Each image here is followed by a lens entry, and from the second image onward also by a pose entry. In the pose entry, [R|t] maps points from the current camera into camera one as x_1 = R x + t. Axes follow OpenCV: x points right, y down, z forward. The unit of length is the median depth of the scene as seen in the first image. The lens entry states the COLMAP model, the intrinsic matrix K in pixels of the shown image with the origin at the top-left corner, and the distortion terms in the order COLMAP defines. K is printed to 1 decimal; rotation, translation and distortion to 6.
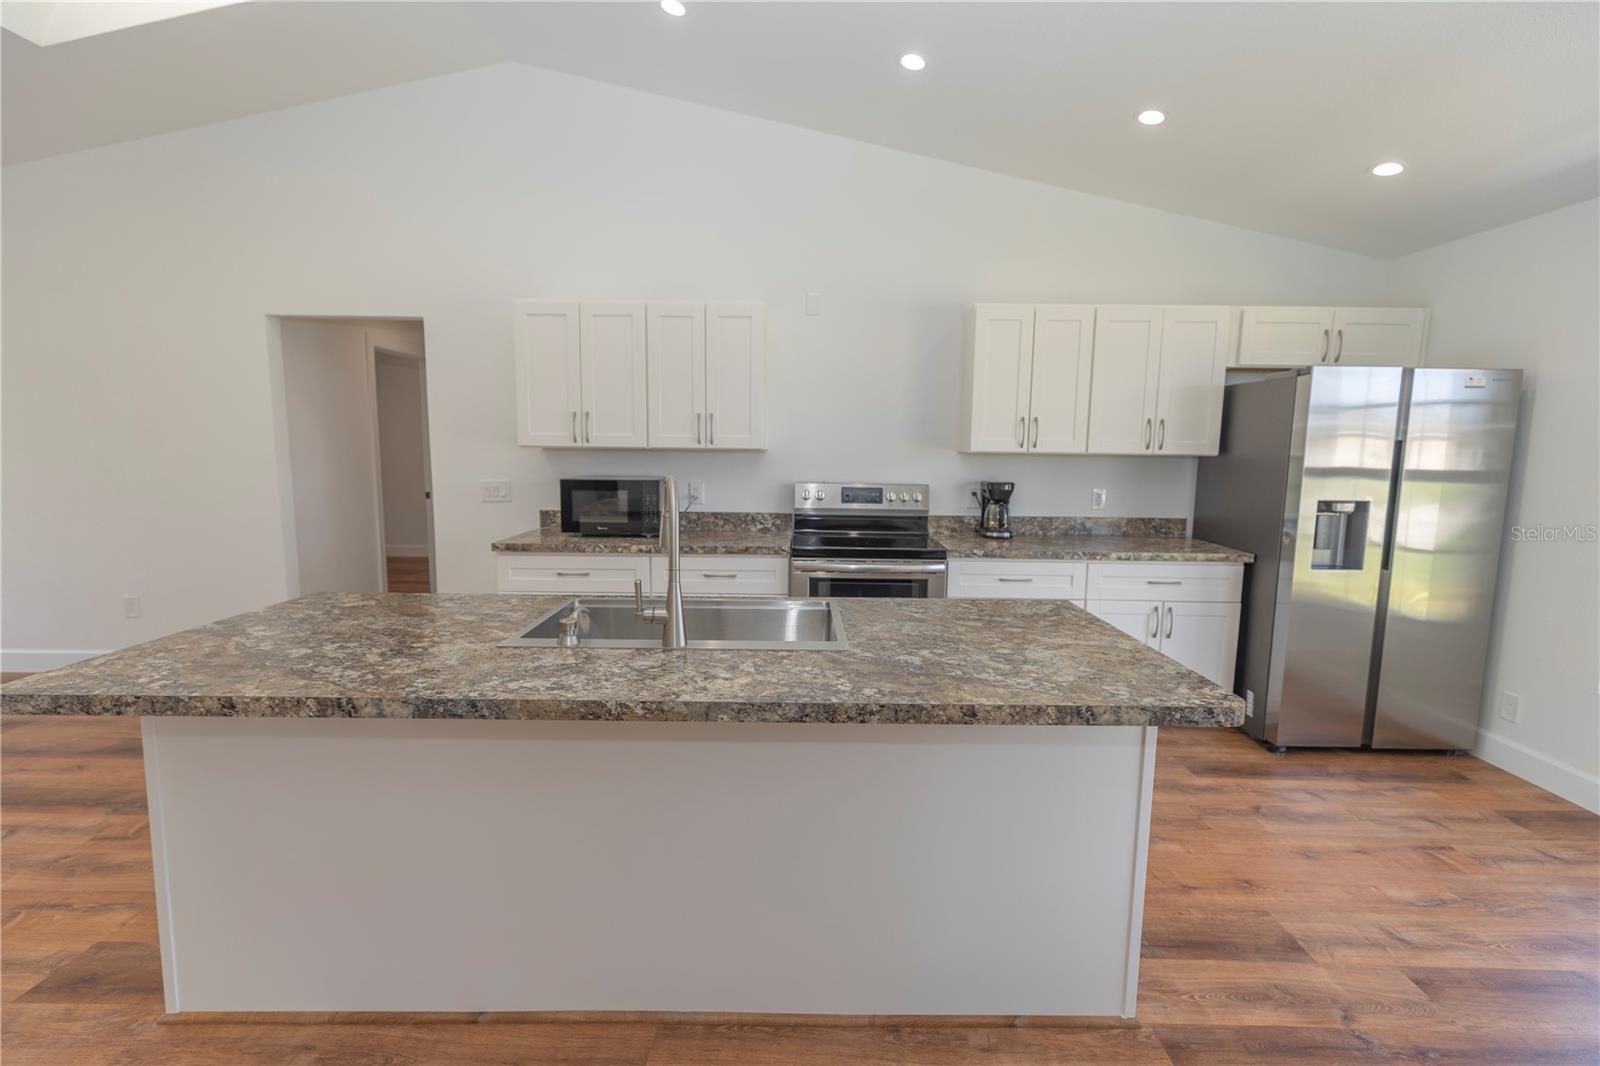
lens RADIAL K [[709.3, 0, 798.6], [0, 709.3, 526.3], [0, 0, 1]] dist [0.002988, 0.001699]
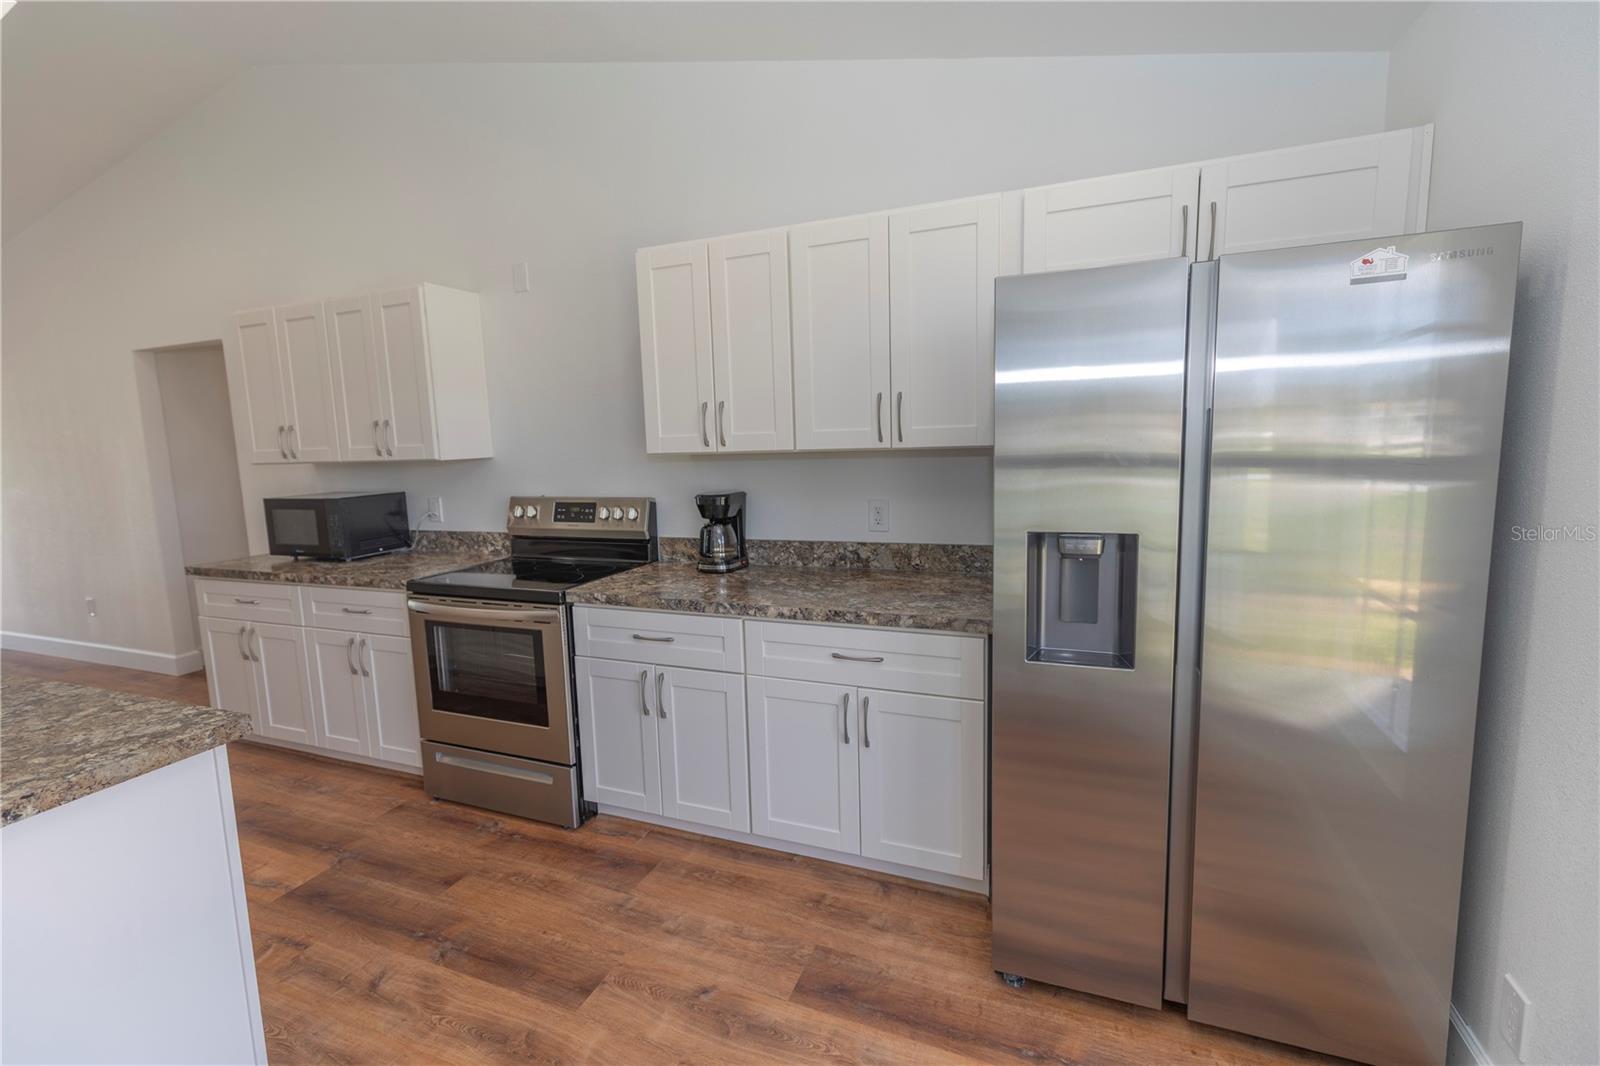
lens RADIAL K [[709.3, 0, 777.8], [0, 709.3, 526.8], [0, 0, 1]] dist [0.002988, 0.001699]
pose [[0.927319, 0.004355, -0.374247, 0.656180], [0.001291, 0.999889, 0.014835, -0.042478], [0.374270, -0.014241, 0.927210, 0.382862]]
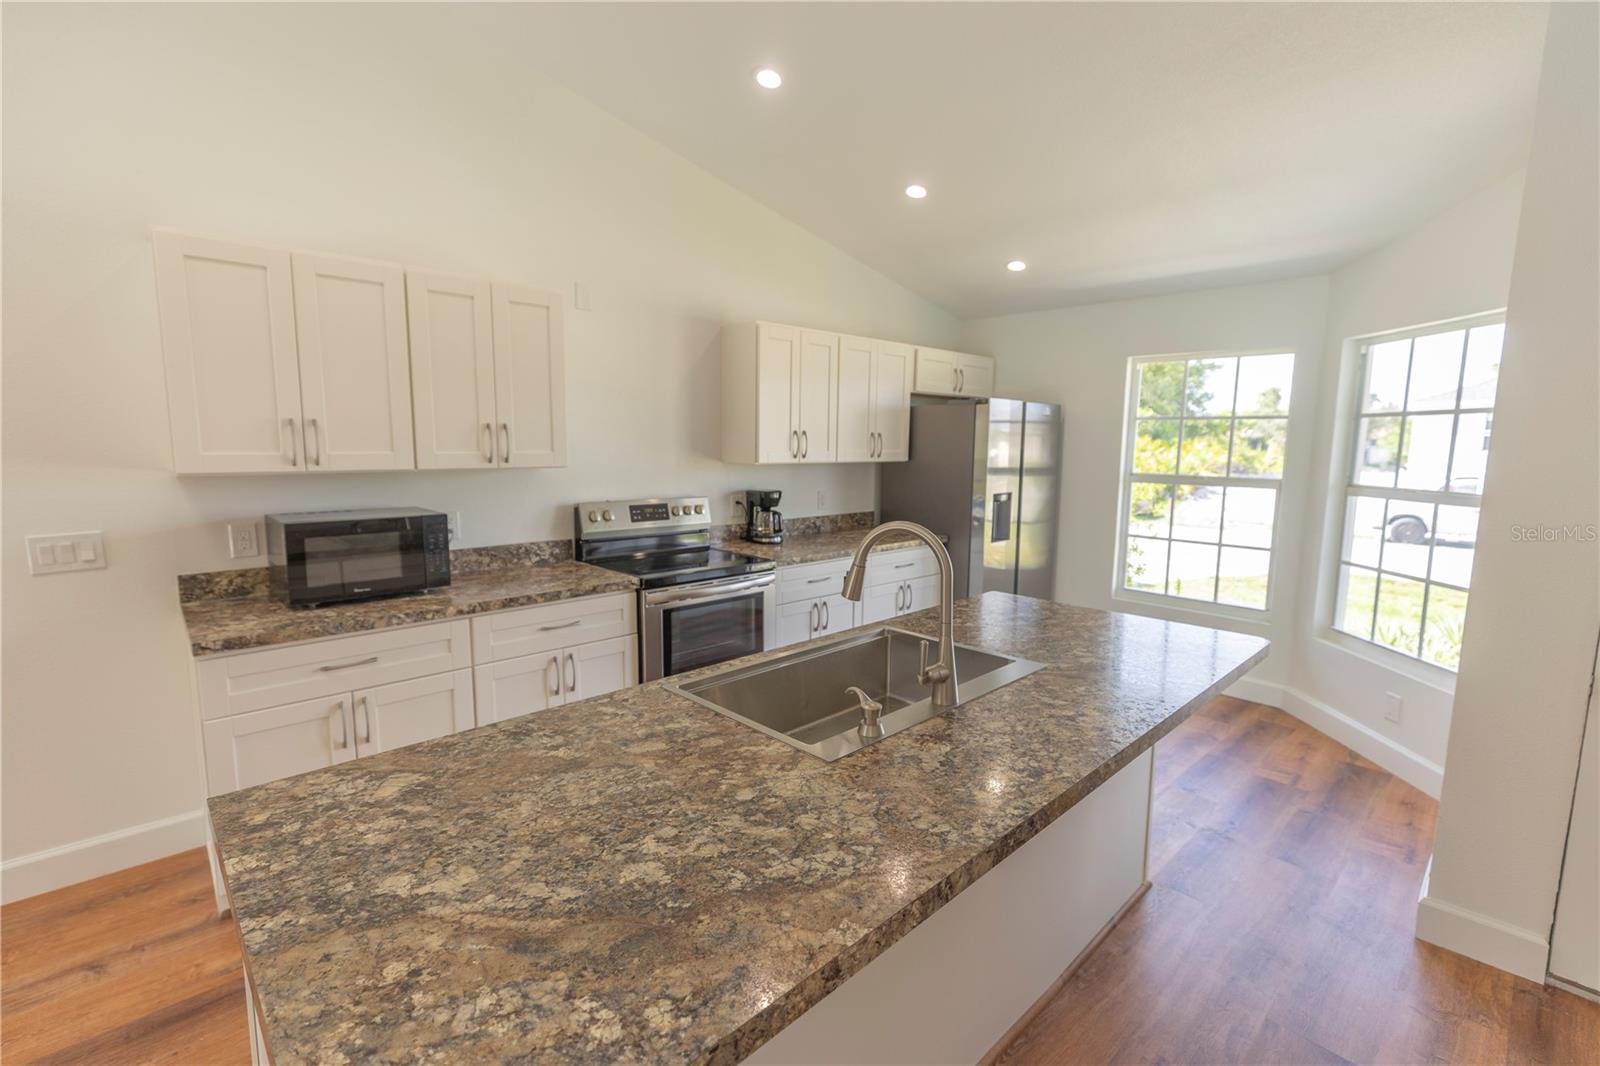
lens RADIAL K [[709.3, 0, 800.2], [0, 709.3, 524.7], [0, 0, 1]] dist [0.002988, 0.001699]
pose [[0.723592, -0.086577, 0.684776, -0.442877], [0.078532, 0.995986, 0.042940, -0.057052], [-0.685745, 0.022706, 0.727487, 0.211459]]
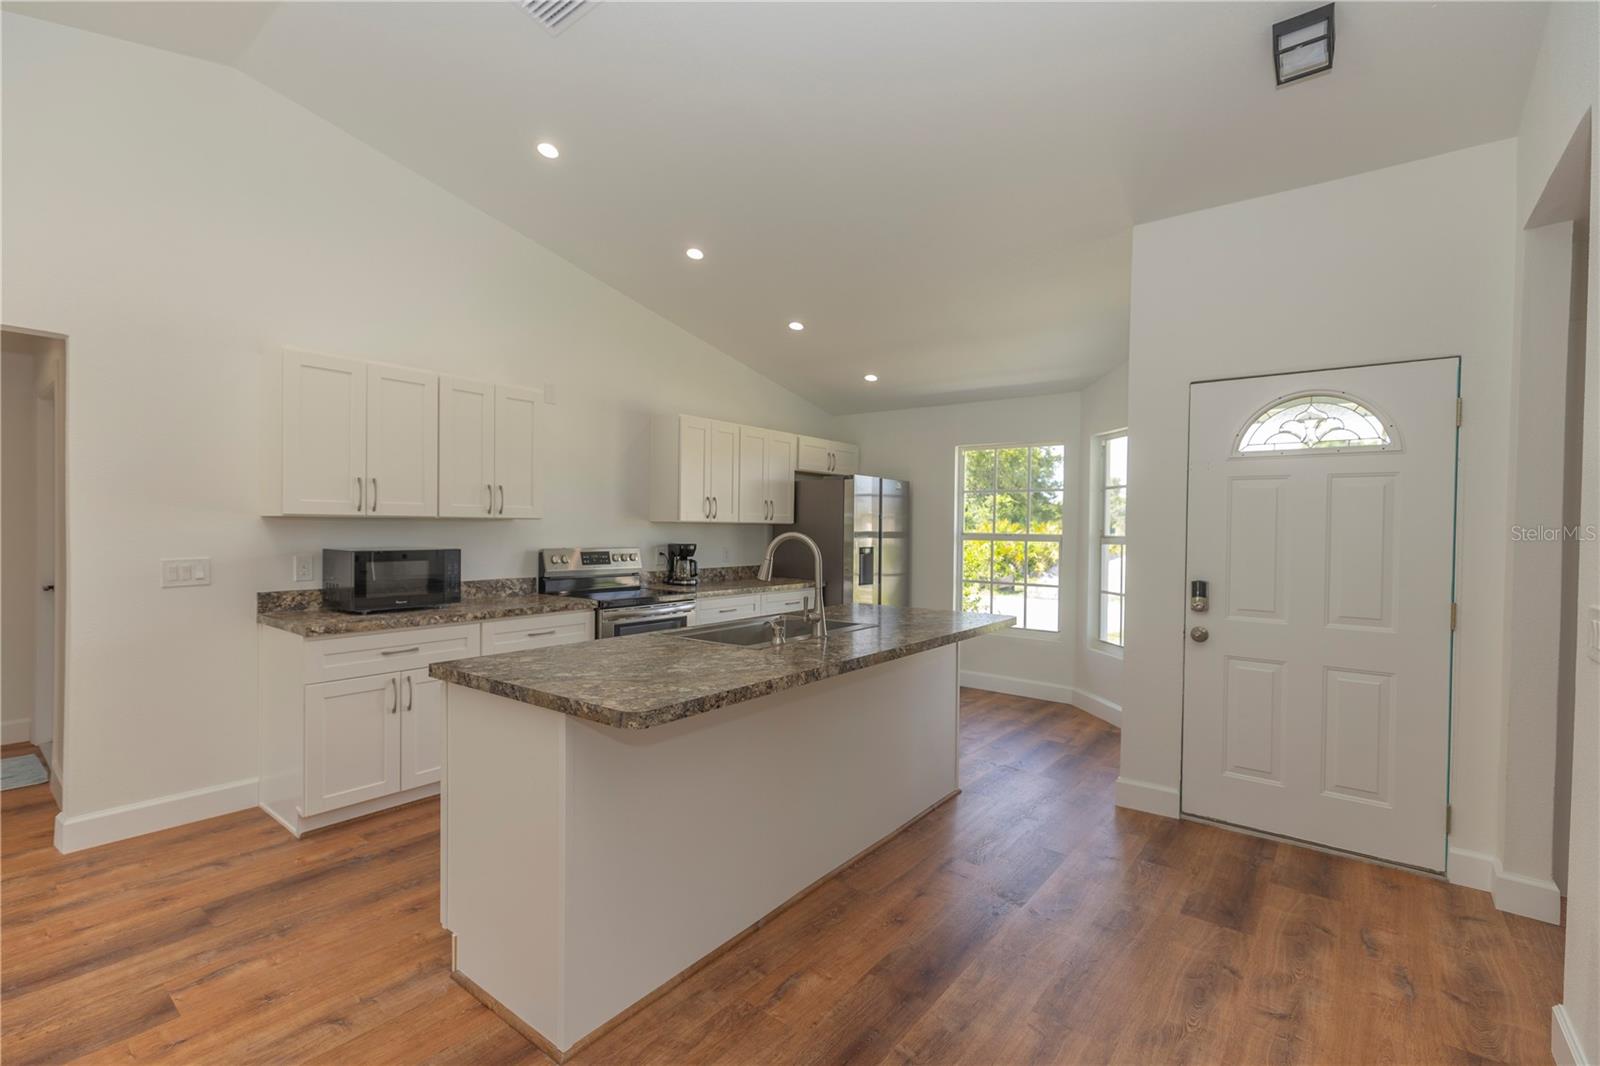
lens RADIAL K [[709.3, 0, 783.0], [0, 709.3, 532.3], [0, 0, 1]] dist [0.002988, 0.001699]
pose [[0.622343, -0.011640, 0.782658, -0.708318], [0.087995, 0.994591, -0.055179, 0.007431], [-0.777783, 0.103210, 0.620001, 0.015948]]
